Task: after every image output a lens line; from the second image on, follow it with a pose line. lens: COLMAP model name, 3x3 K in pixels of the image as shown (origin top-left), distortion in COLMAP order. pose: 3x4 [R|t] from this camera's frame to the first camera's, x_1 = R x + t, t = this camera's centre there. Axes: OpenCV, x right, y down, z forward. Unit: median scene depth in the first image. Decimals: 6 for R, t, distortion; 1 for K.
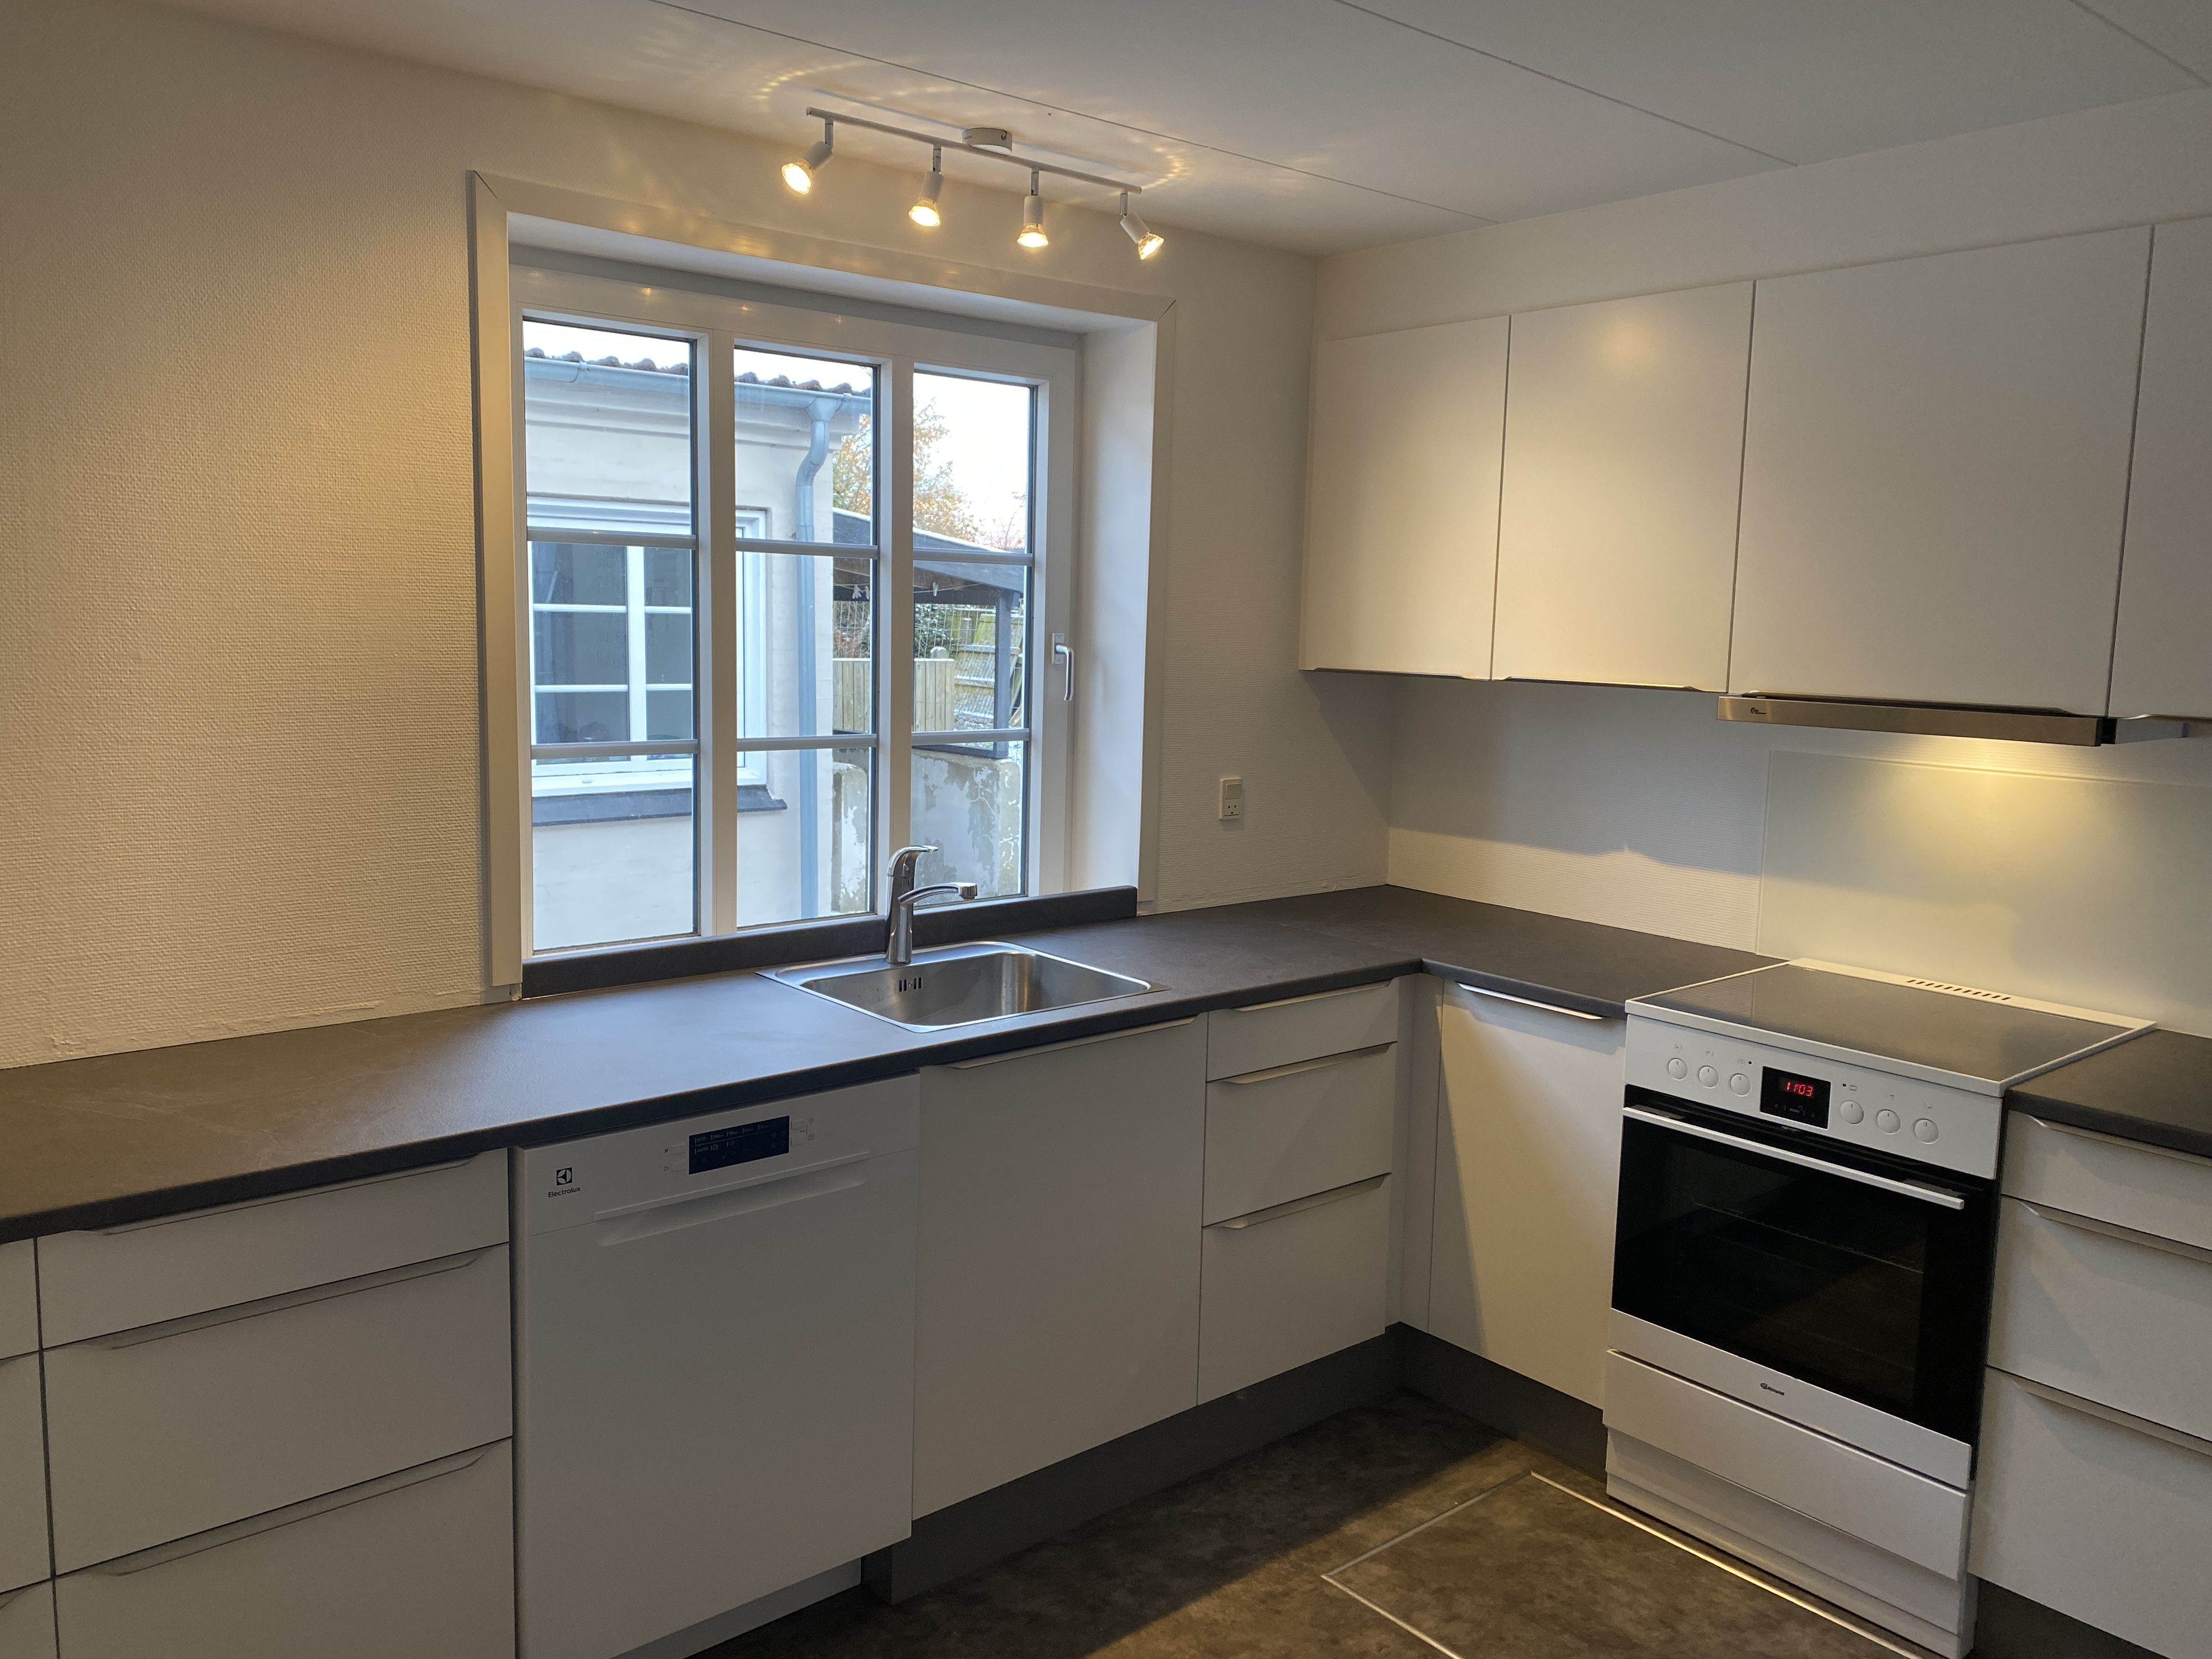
lens RADIAL K [[1677.1, 0, 1098.4], [0, 1677.1, 820.4], [0, 0, 1]] dist [0.047386, -0.052404]
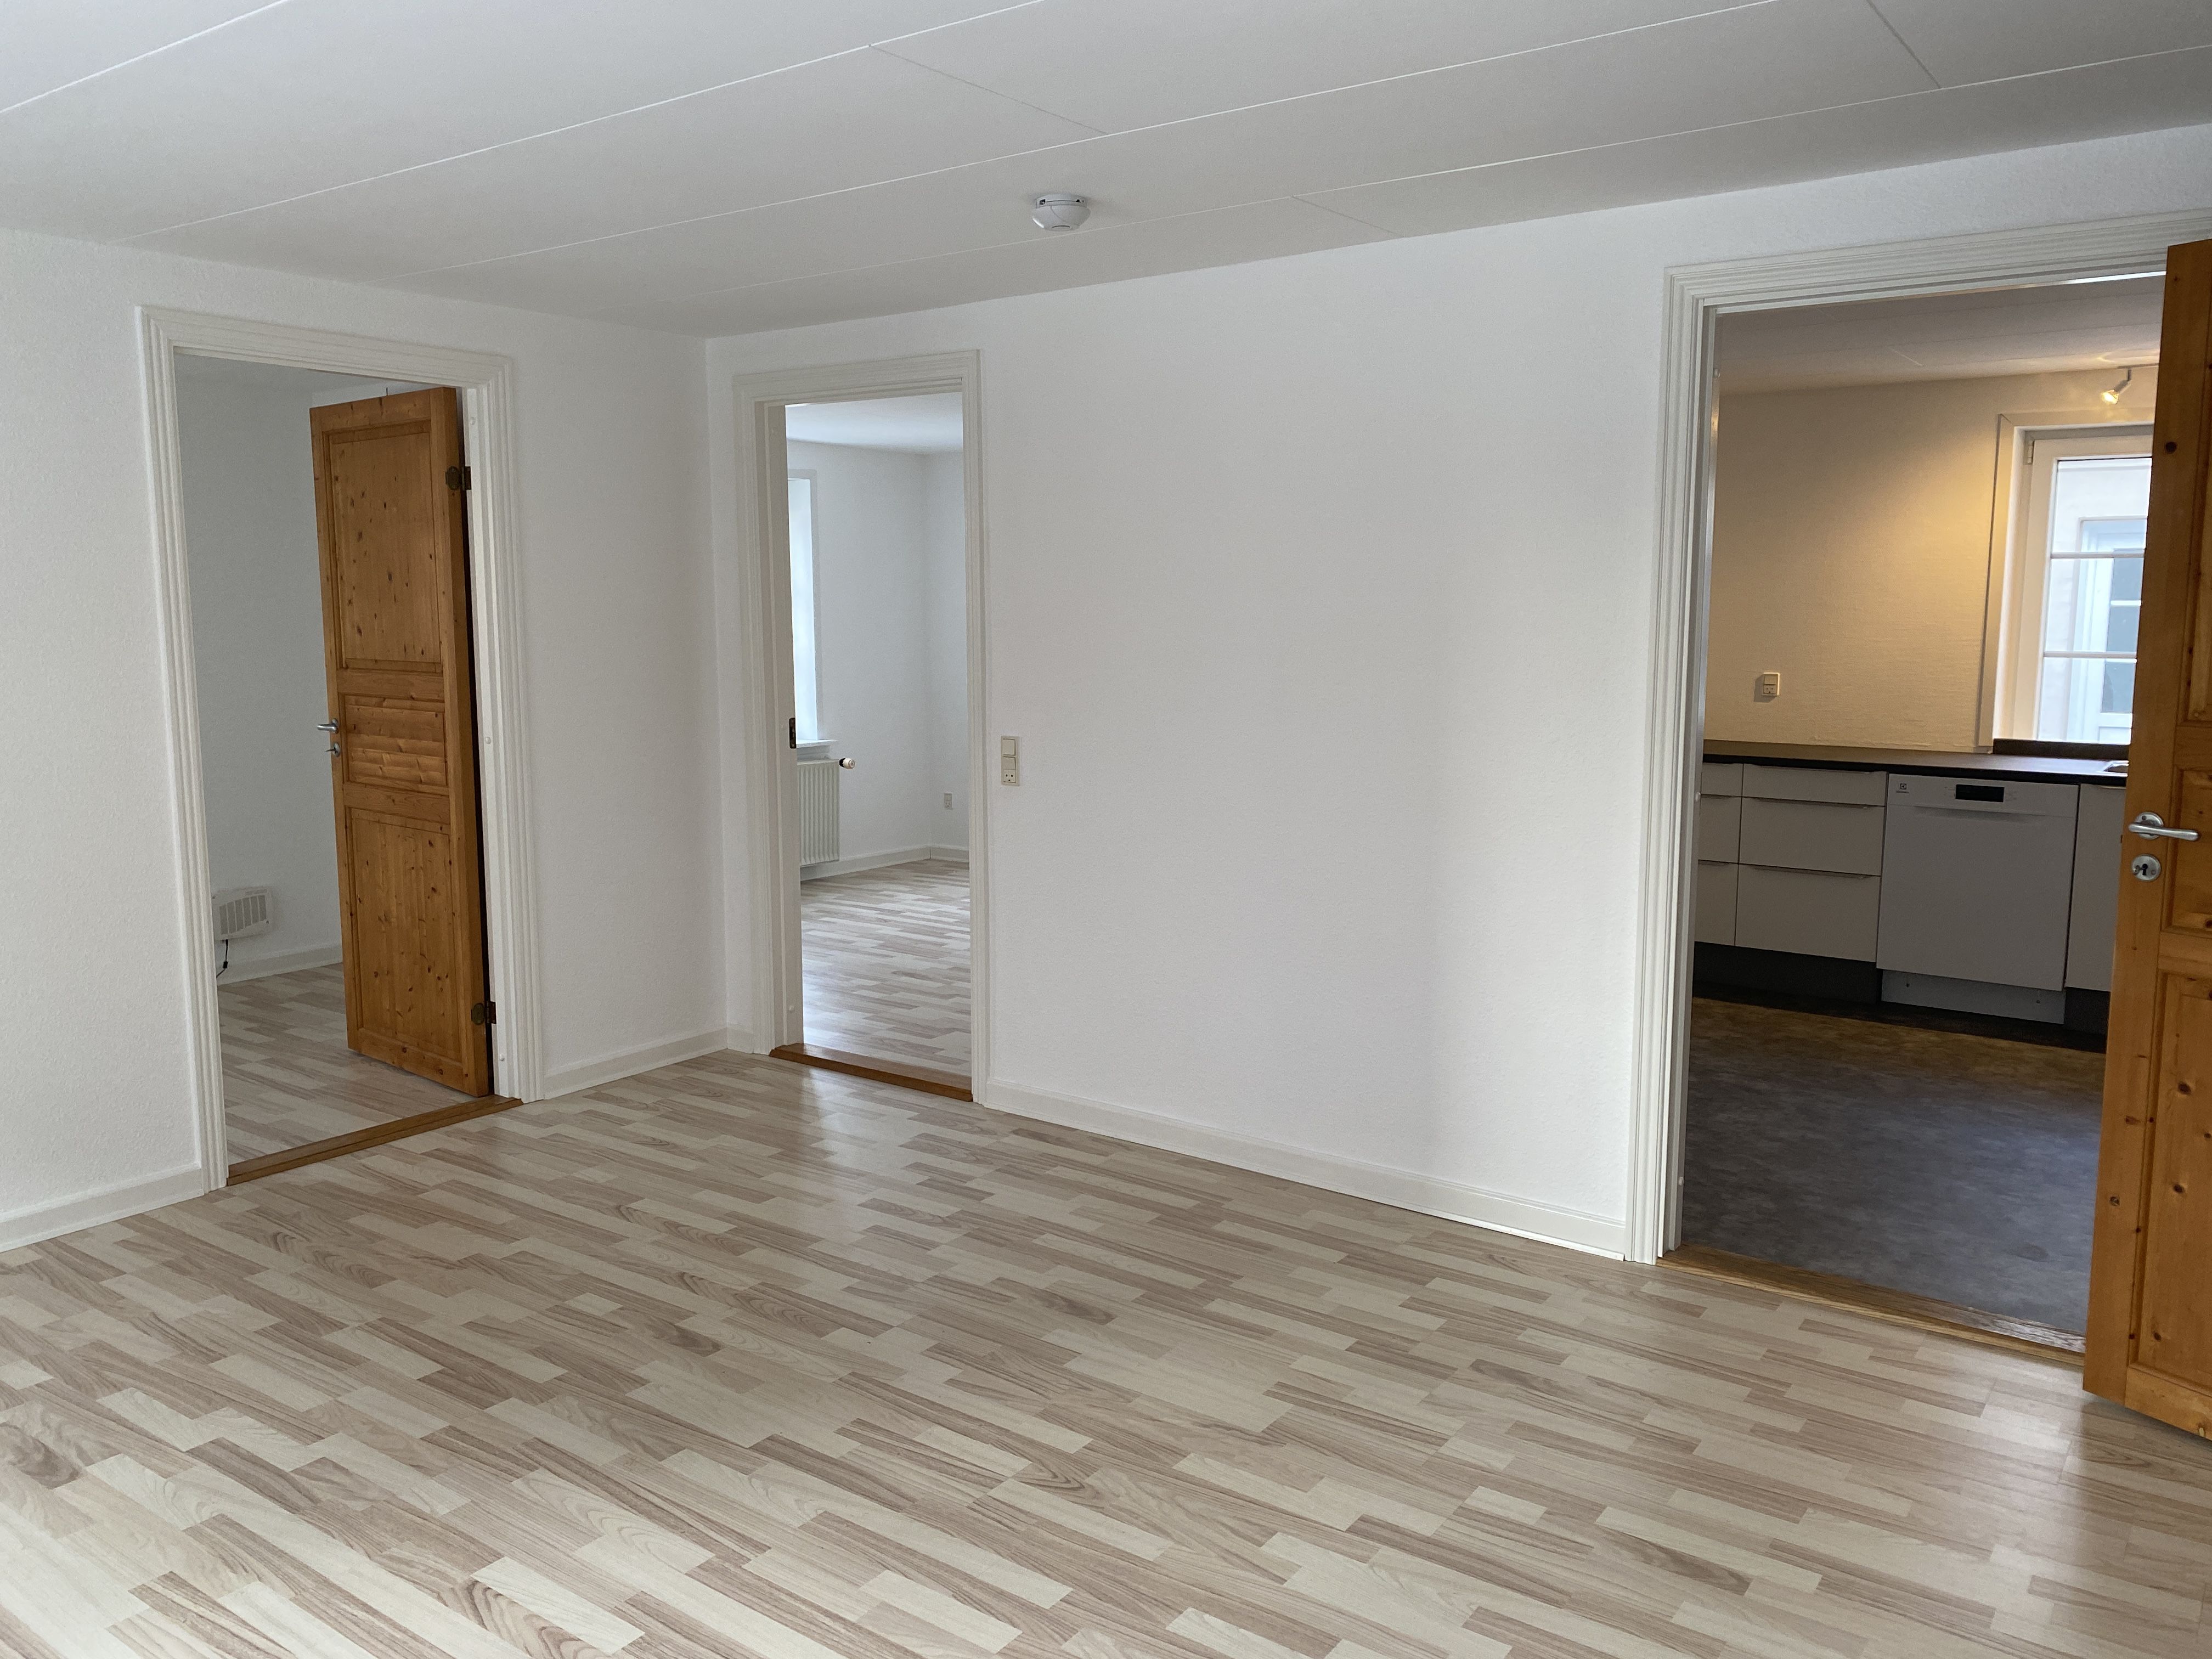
lens RADIAL K [[1677.1, 0, 1109.0], [0, 1677.1, 825.2], [0, 0, 1]] dist [0.047386, -0.052404]
pose [[0.242415, 0.103127, -0.964676, 2.681674], [-0.116088, 0.990274, 0.076692, 0.270137], [0.963202, 0.093396, 0.252029, -1.265361]]
